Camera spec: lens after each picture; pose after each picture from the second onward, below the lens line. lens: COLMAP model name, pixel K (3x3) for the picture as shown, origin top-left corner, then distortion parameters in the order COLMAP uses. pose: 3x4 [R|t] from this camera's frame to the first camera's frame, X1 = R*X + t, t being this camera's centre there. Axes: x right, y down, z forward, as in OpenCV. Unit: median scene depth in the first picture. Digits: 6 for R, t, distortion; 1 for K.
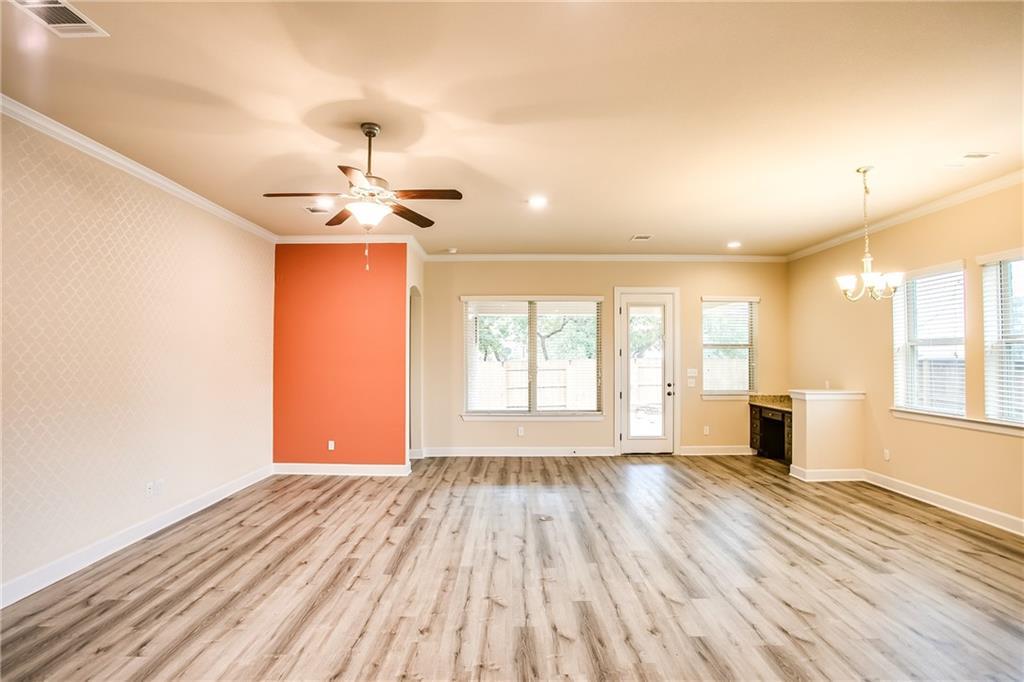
lens RADIAL K [[497.5, 0, 510.5], [0, 497.5, 346.5], [0, 0, 1]] dist [-0.077317, 0.033368]
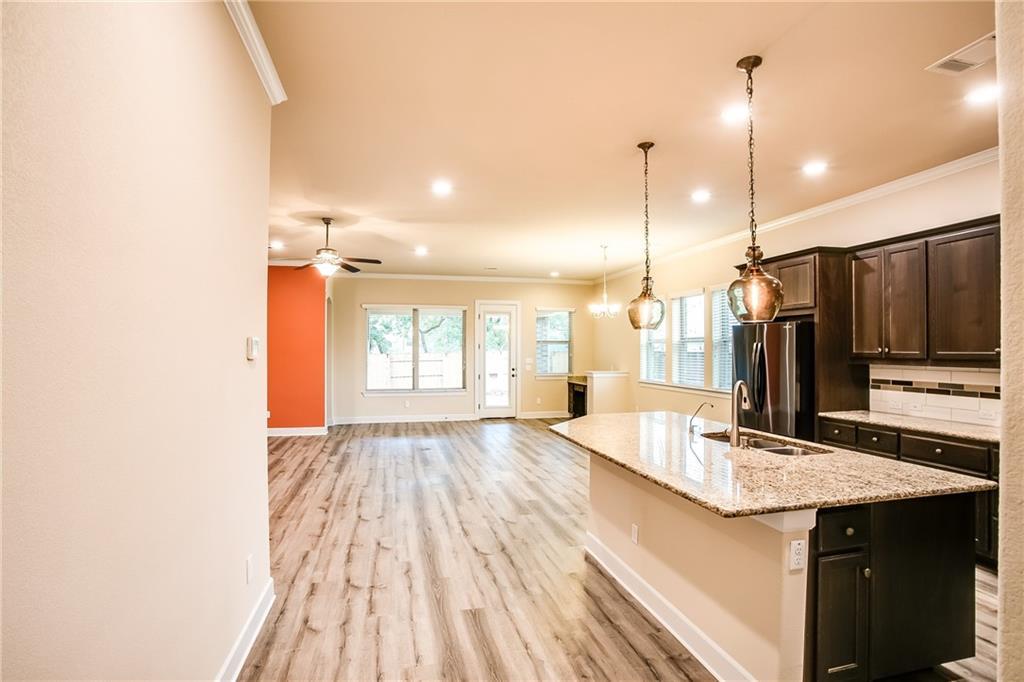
lens RADIAL K [[497.5, 0, 510.5], [0, 497.5, 346.5], [0, 0, 1]] dist [-0.077317, 0.033368]
pose [[0.971016, 0.002728, 0.239000, -0.048258], [-0.005931, 0.999902, 0.012683, -0.010793], [-0.238942, -0.013733, 0.970937, -0.645465]]
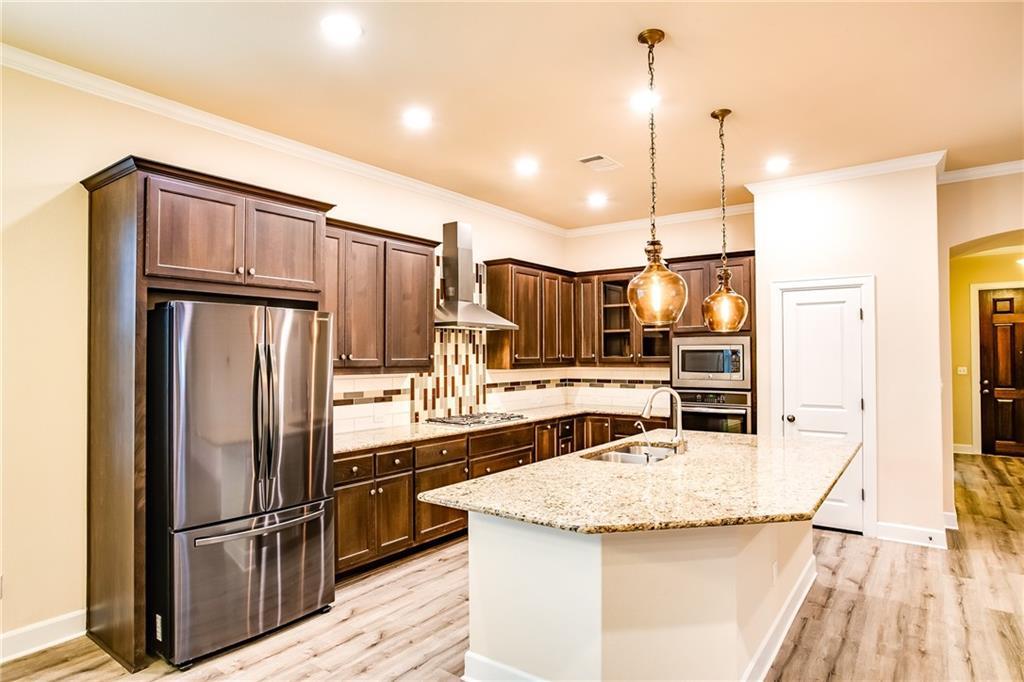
lens RADIAL K [[581.6, 0, 508.0], [0, 581.6, 344.2], [0, 0, 1]] dist [-0.078792, 0.052443]
pose [[-0.804335, 0.016055, 0.593959, 0.131103], [-0.007474, 0.999282, -0.037133, 0.015525], [-0.594129, -0.034307, -0.803638, 0.667347]]
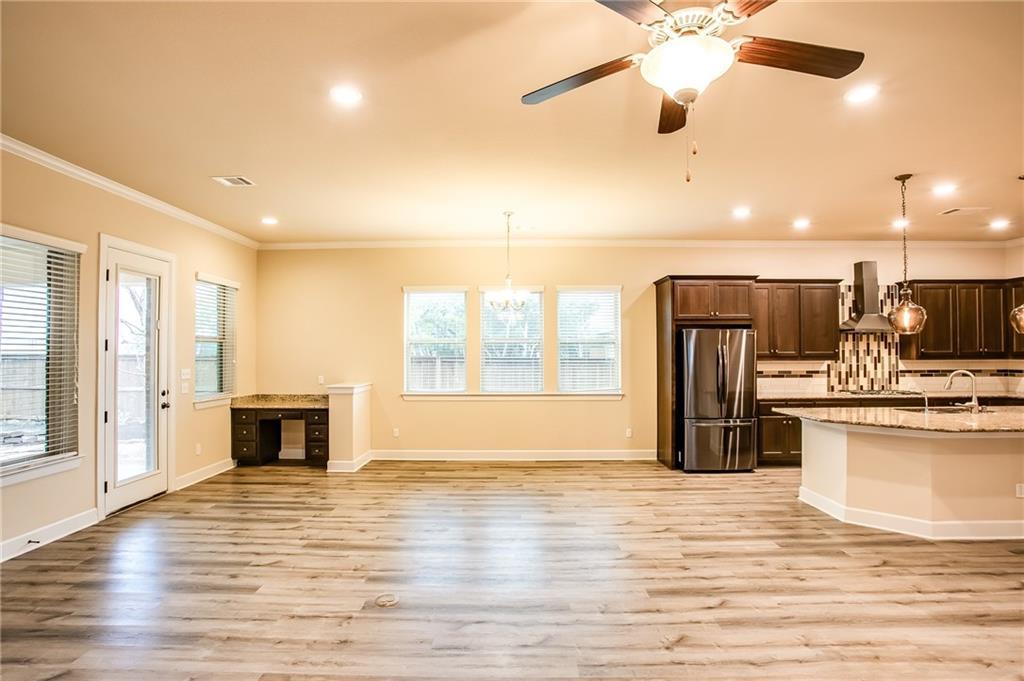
lens RADIAL K [[497.5, 0, 510.5], [0, 497.5, 346.0], [0, 0, 1]] dist [-0.077317, 0.033368]
pose [[0.010713, 0.013415, 0.999853, -0.574461], [-0.017190, 0.999765, -0.013230, 0.021251], [-0.999795, -0.017045, 0.010941, 0.850618]]
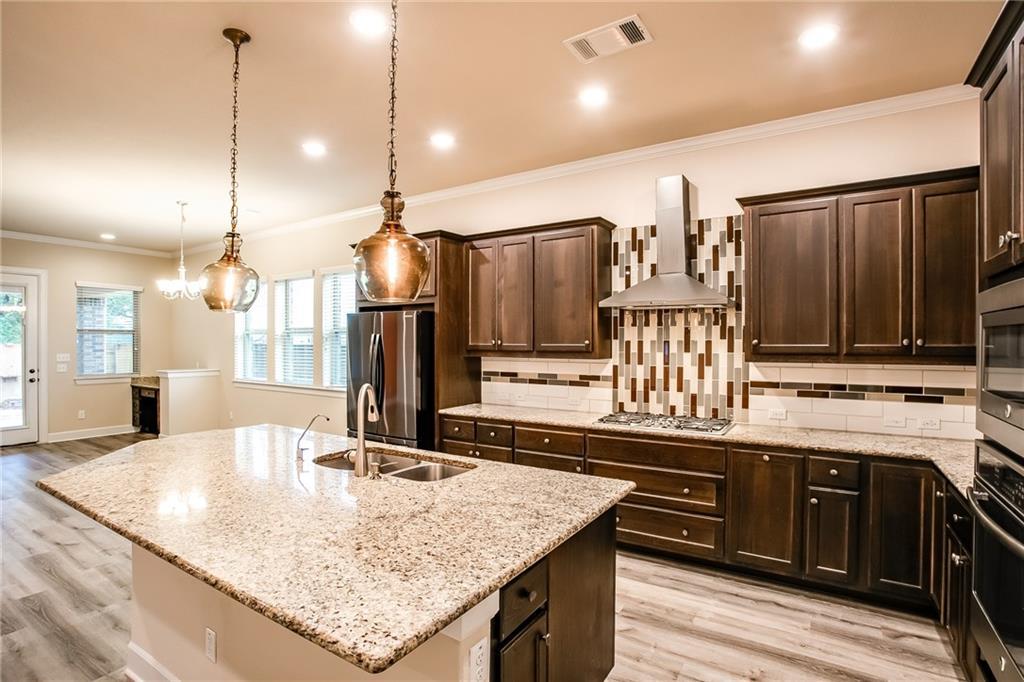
lens RADIAL K [[499.9, 0, 508.0], [0, 499.9, 345.6], [0, 0, 1]] dist [-0.079747, 0.033637]
pose [[0.543509, -0.003701, 0.839395, 0.078541], [-0.018548, 0.999693, 0.016417, -0.006308], [-0.839198, -0.024492, 0.543274, -0.456741]]
